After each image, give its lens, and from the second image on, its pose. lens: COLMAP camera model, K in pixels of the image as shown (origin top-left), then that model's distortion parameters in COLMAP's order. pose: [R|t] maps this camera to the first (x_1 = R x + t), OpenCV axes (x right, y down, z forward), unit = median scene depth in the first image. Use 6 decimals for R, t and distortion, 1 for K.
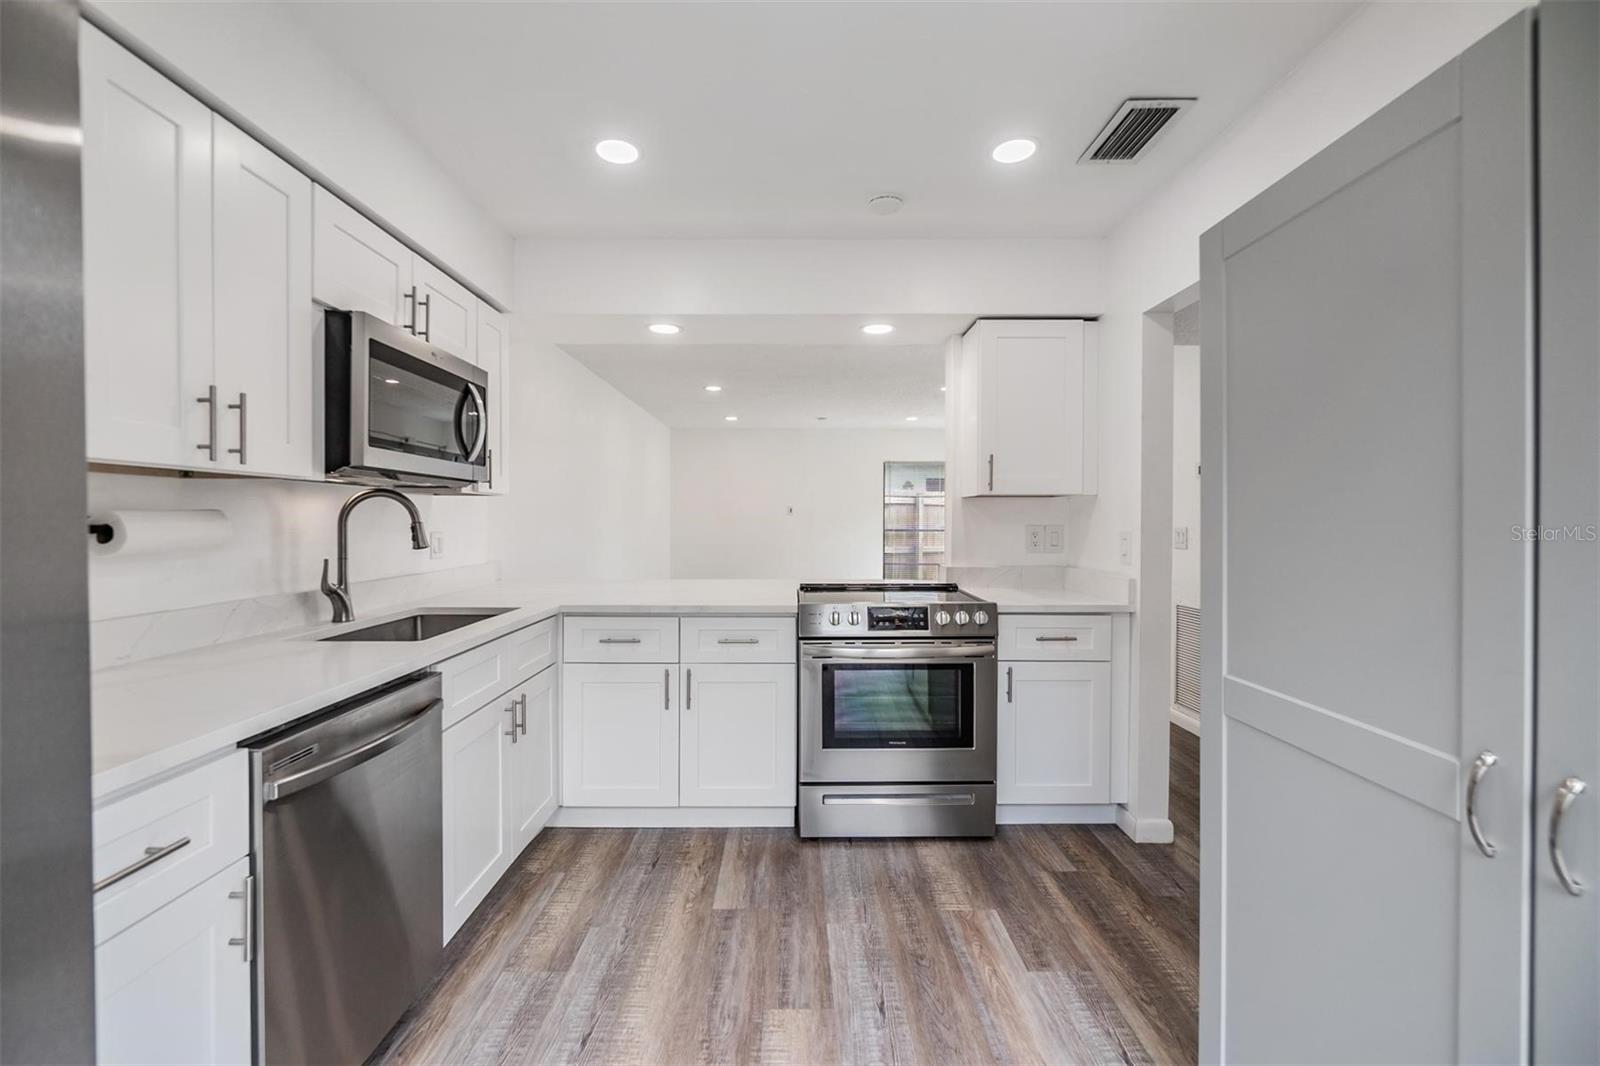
lens RADIAL K [[689.2, 0, 792.9], [0, 689.2, 530.1], [0, 0, 1]] dist [-0.002934, -0.000264]
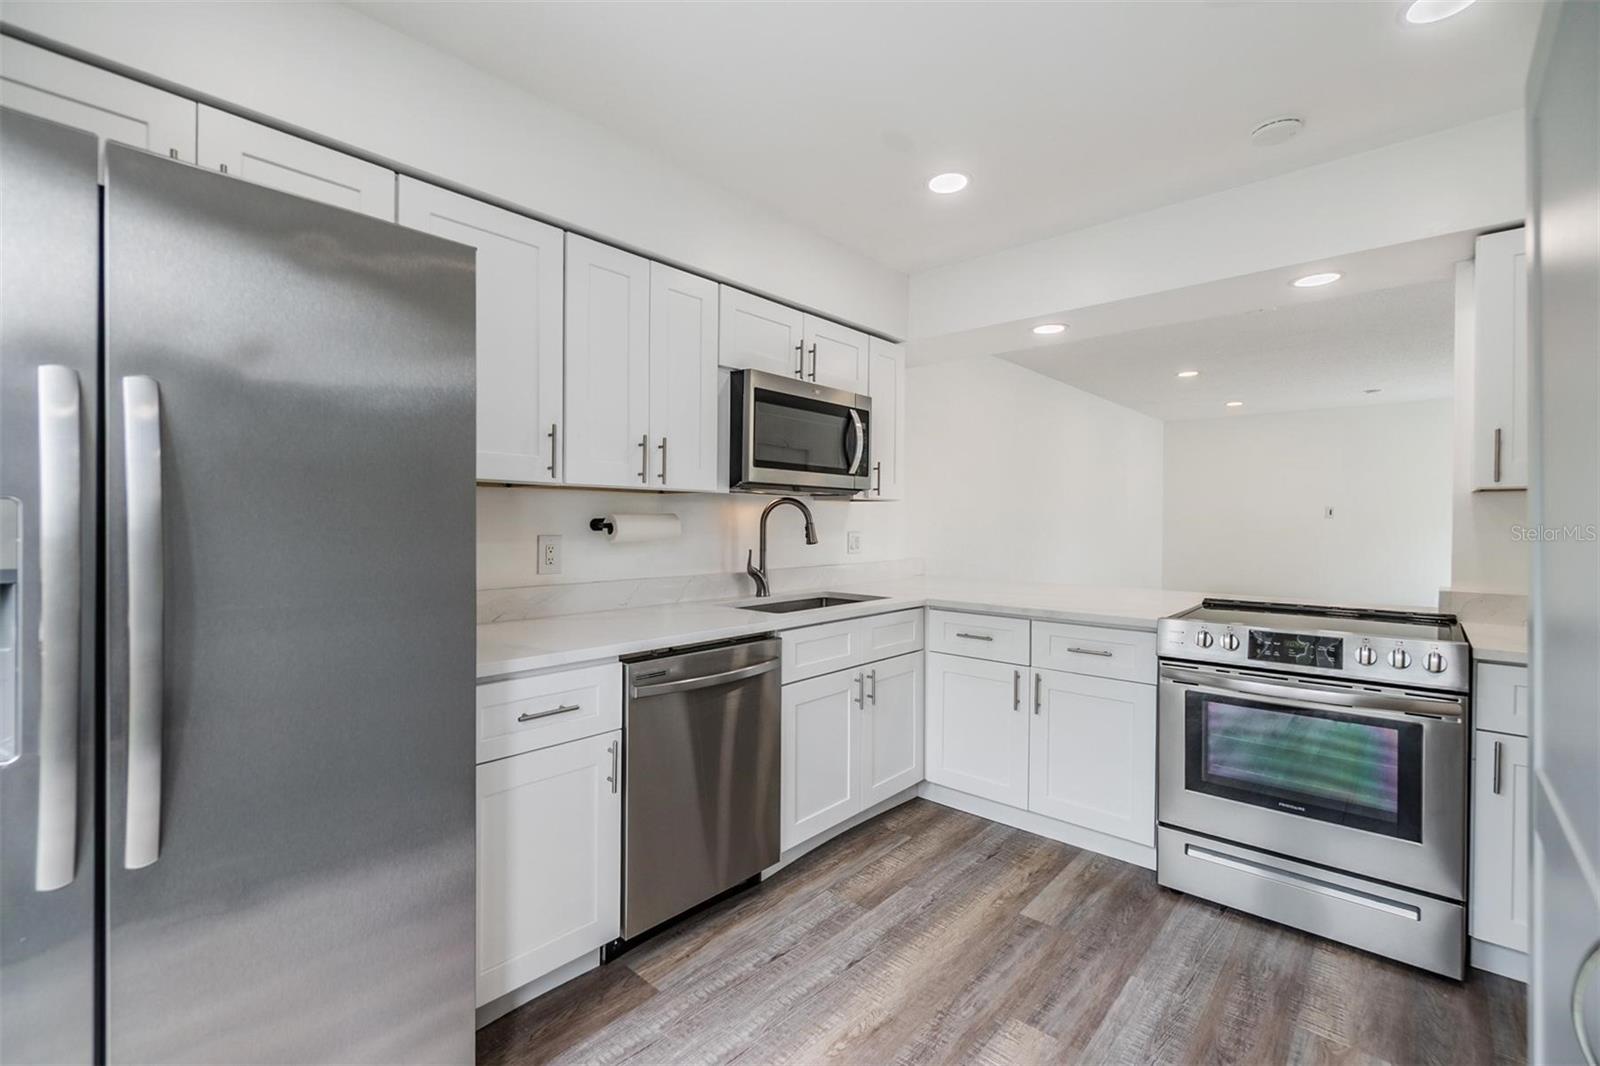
lens RADIAL K [[693.2, 0, 798.3], [0, 693.2, 525.7], [0, 0, 1]] dist [-0.000229, -0.000120]
pose [[0.743286, 0.008007, -0.668925, 0.283203], [-0.015116, 0.999874, -0.004827, -0.000102], [0.668803, 0.013700, 0.743314, 0.031661]]
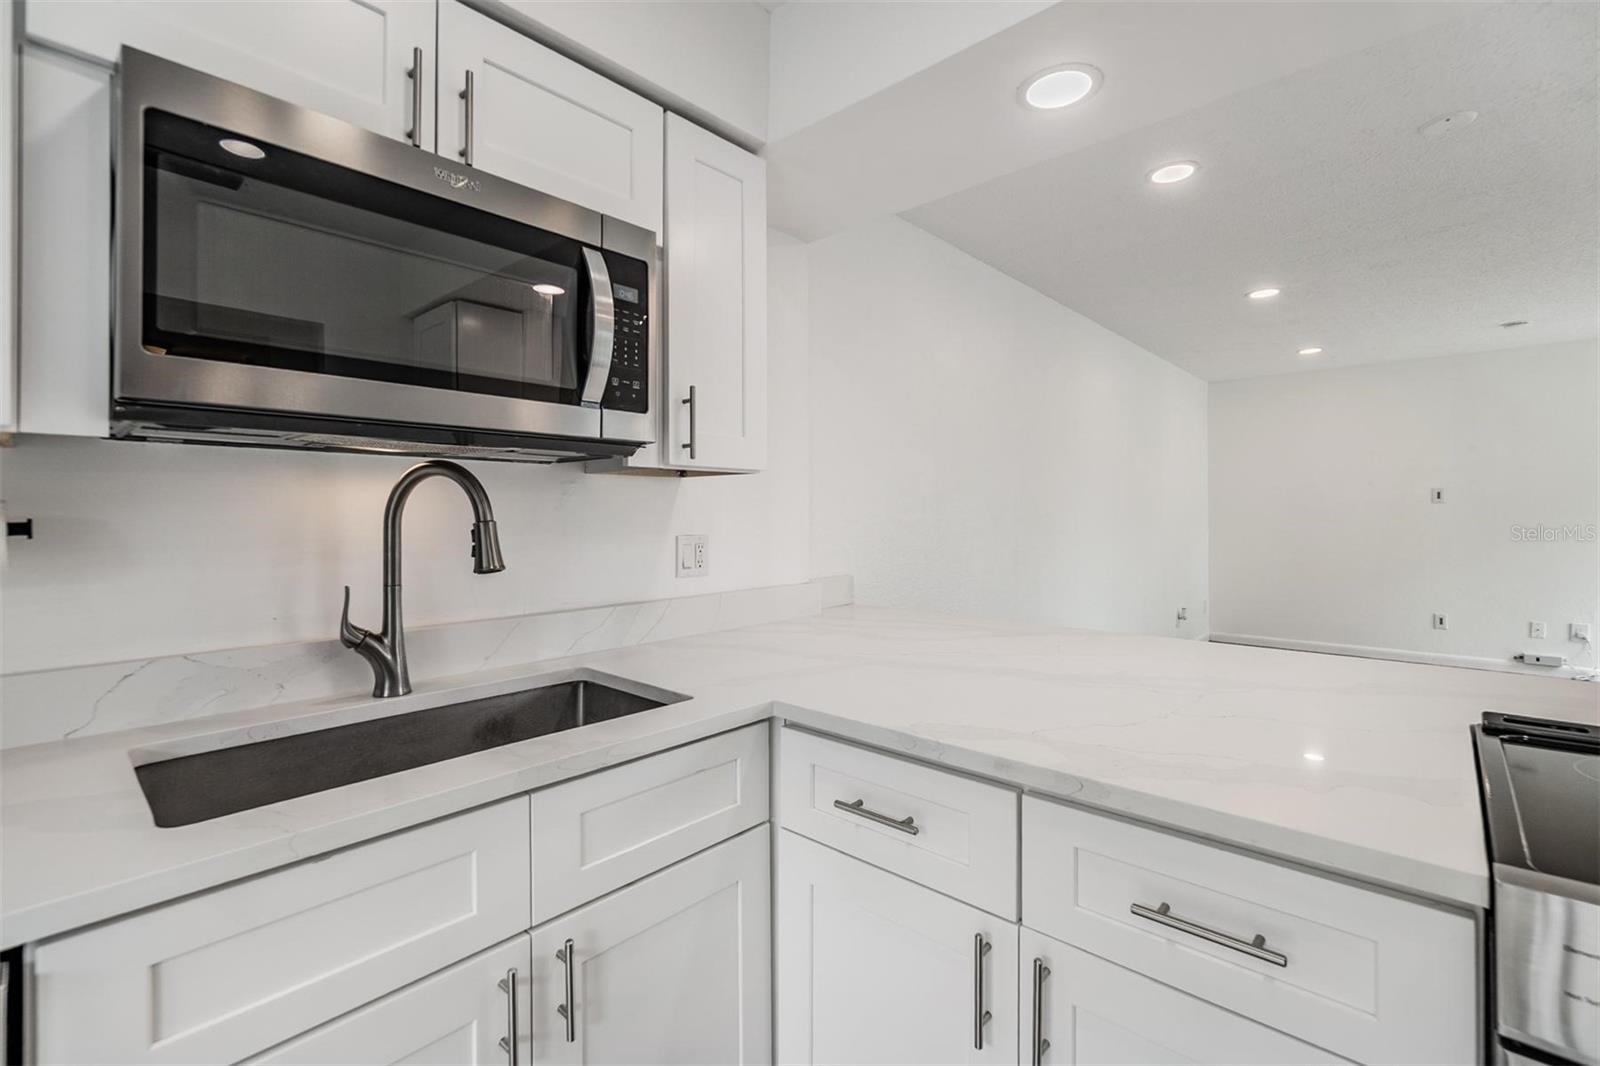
lens RADIAL K [[704.7, 0, 800.8], [0, 704.7, 510.8], [0, 0, 1]] dist [-0.002224, -0.000136]
pose [[0.738895, -0.006144, -0.673793, -0.004468], [-0.005794, 0.999864, -0.015471, -0.012272], [0.673796, 0.015336, 0.738758, 0.731190]]
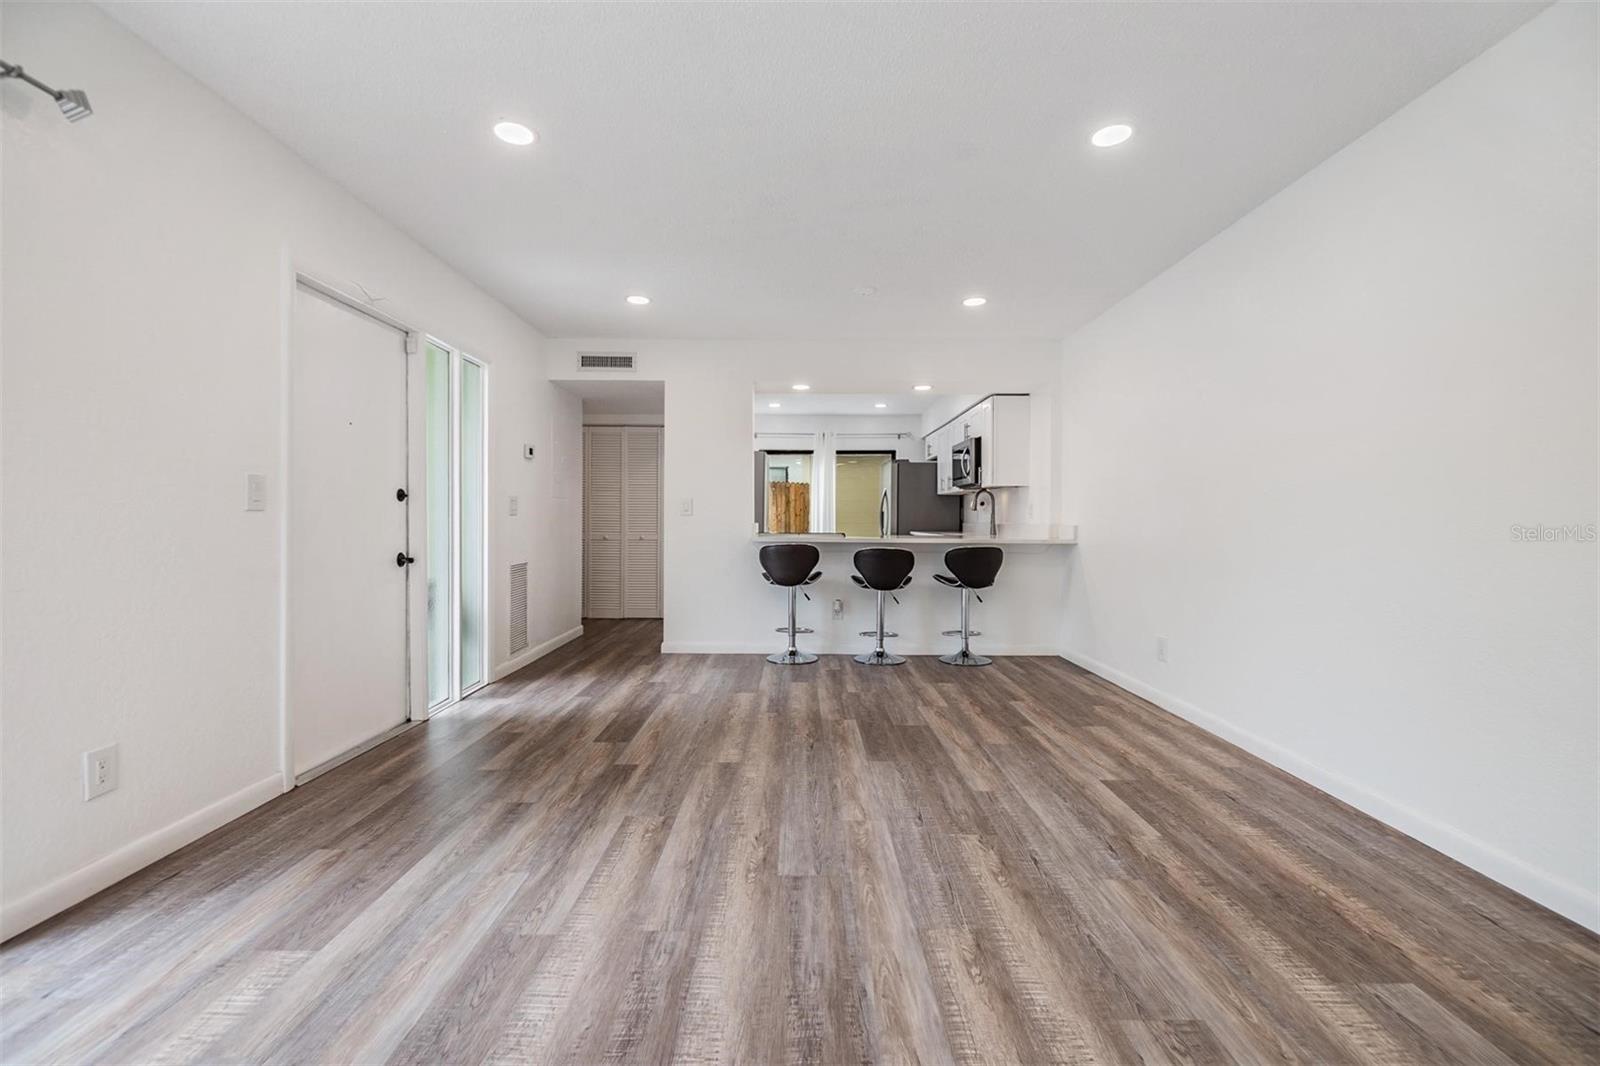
lens RADIAL K [[696.6, 0, 794.7], [0, 696.6, 515.4], [0, 0, 1]] dist [-0.003215, -0.000057]
pose [[-0.999924, -0.008994, 0.008487, 0.160231], [-0.008903, 0.999903, 0.010715, 0.020884], [-0.008582, 0.010639, -0.999907, 3.670515]]
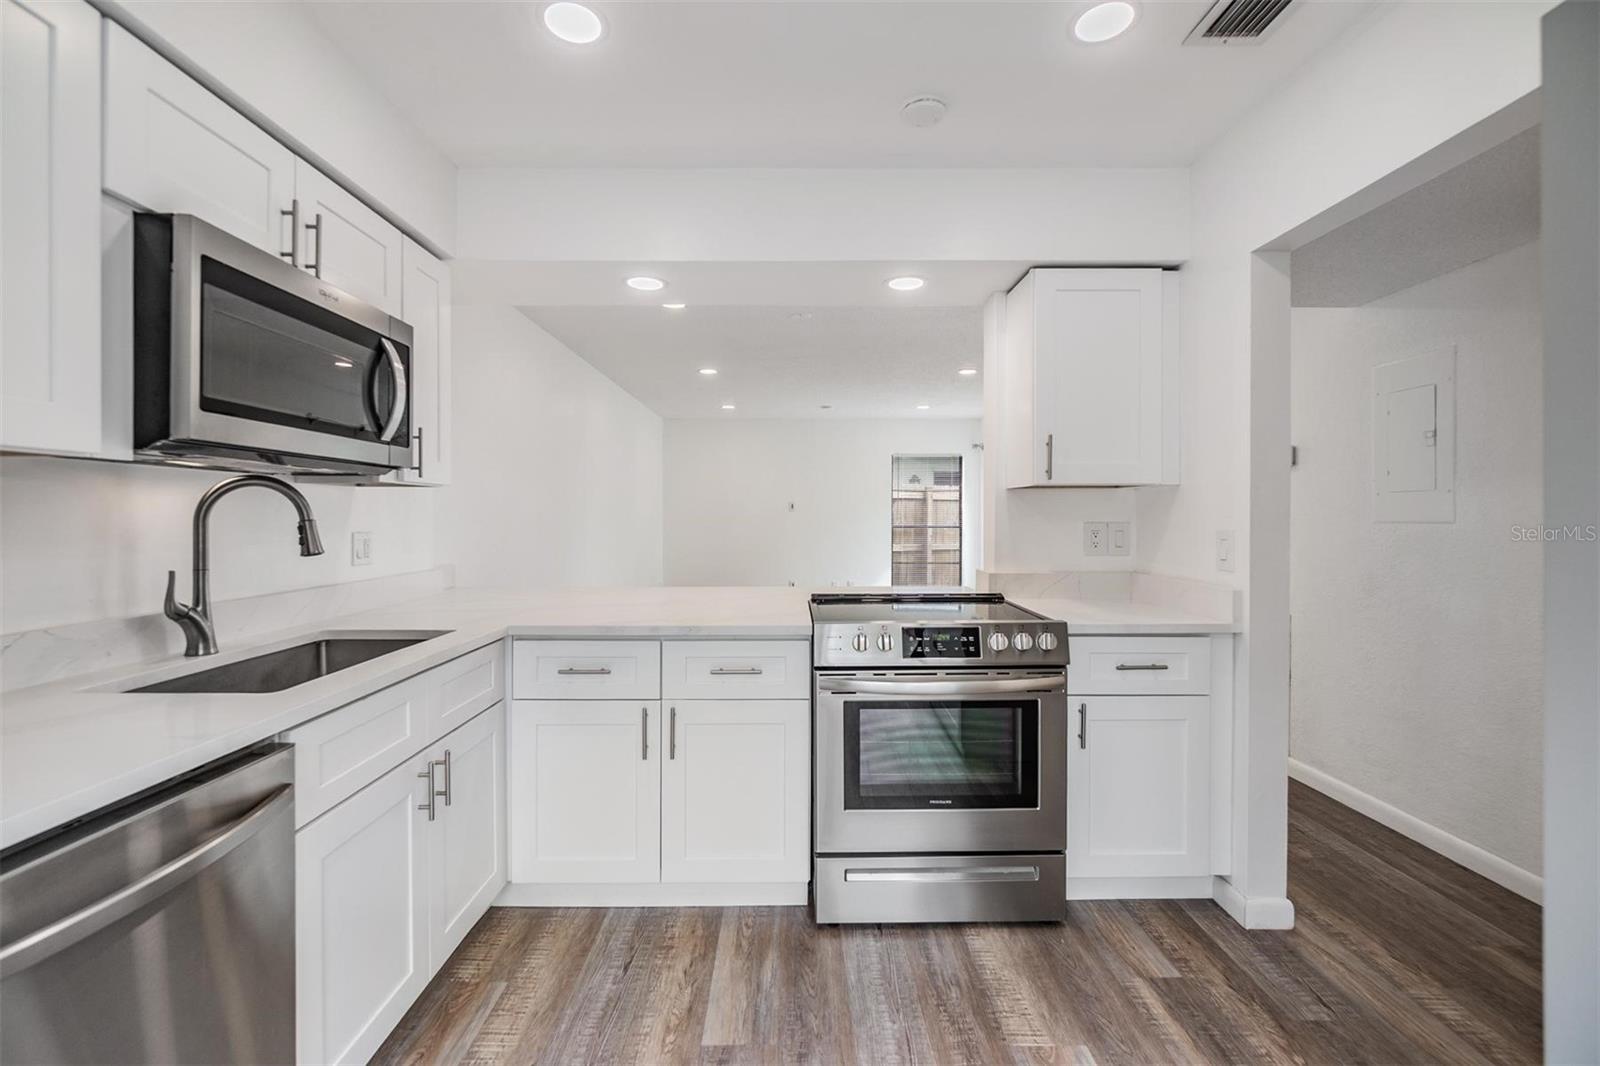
lens RADIAL K [[694.2, 0, 795.8], [0, 694.2, 520.8], [0, 0, 1]] dist [-0.003181, -0.000241]
pose [[0.999977, -0.001737, 0.006502, -0.018076], [0.001789, 0.999967, -0.007978, -0.003588], [-0.006488, 0.007990, 0.999947, 0.232043]]
